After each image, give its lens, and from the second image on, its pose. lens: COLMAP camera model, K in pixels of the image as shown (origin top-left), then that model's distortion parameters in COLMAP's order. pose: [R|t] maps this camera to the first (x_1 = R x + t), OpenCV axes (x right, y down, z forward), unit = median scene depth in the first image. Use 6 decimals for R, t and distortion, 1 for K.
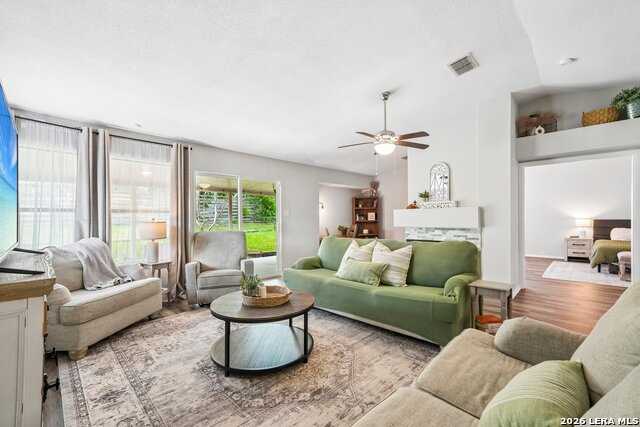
lens RADIAL K [[274.8, 0, 320.0], [0, 274.8, 213.5], [0, 0, 1]] dist [0.000941, 0.000219]
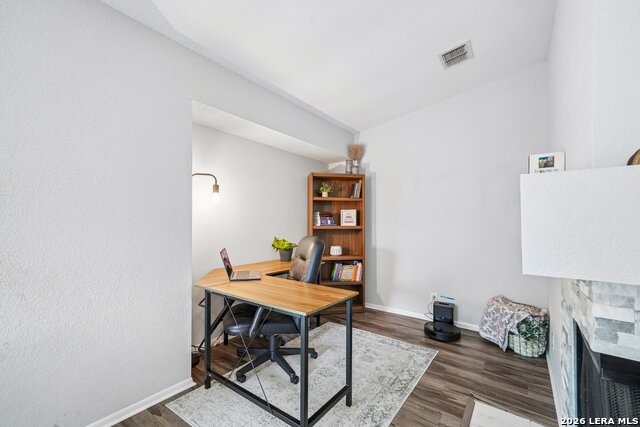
lens RADIAL K [[274.8, 0, 320.0], [0, 274.8, 213.5], [0, 0, 1]] dist [0.000941, 0.000219]
pose [[0.991081, 0.011771, 0.132741, 0.166519], [-0.011852, 0.999930, -0.000180, 0.011096], [-0.132734, -0.001395, 0.991151, 1.166108]]
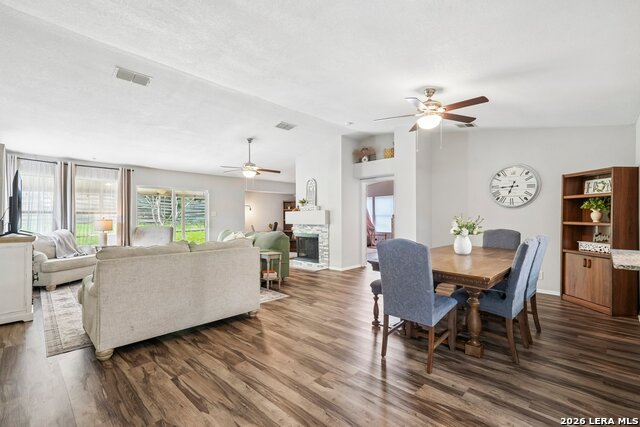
lens RADIAL K [[282.6, 0, 320.0], [0, 282.6, 213.5], [0, 0, 1]] dist [-0.001045, -0.000487]
pose [[0.999991, 0.002123, 0.003790, 0.596320], [-0.002127, 0.999997, 0.001250, -0.009804], [-0.003787, -0.001258, 0.999992, -0.587854]]
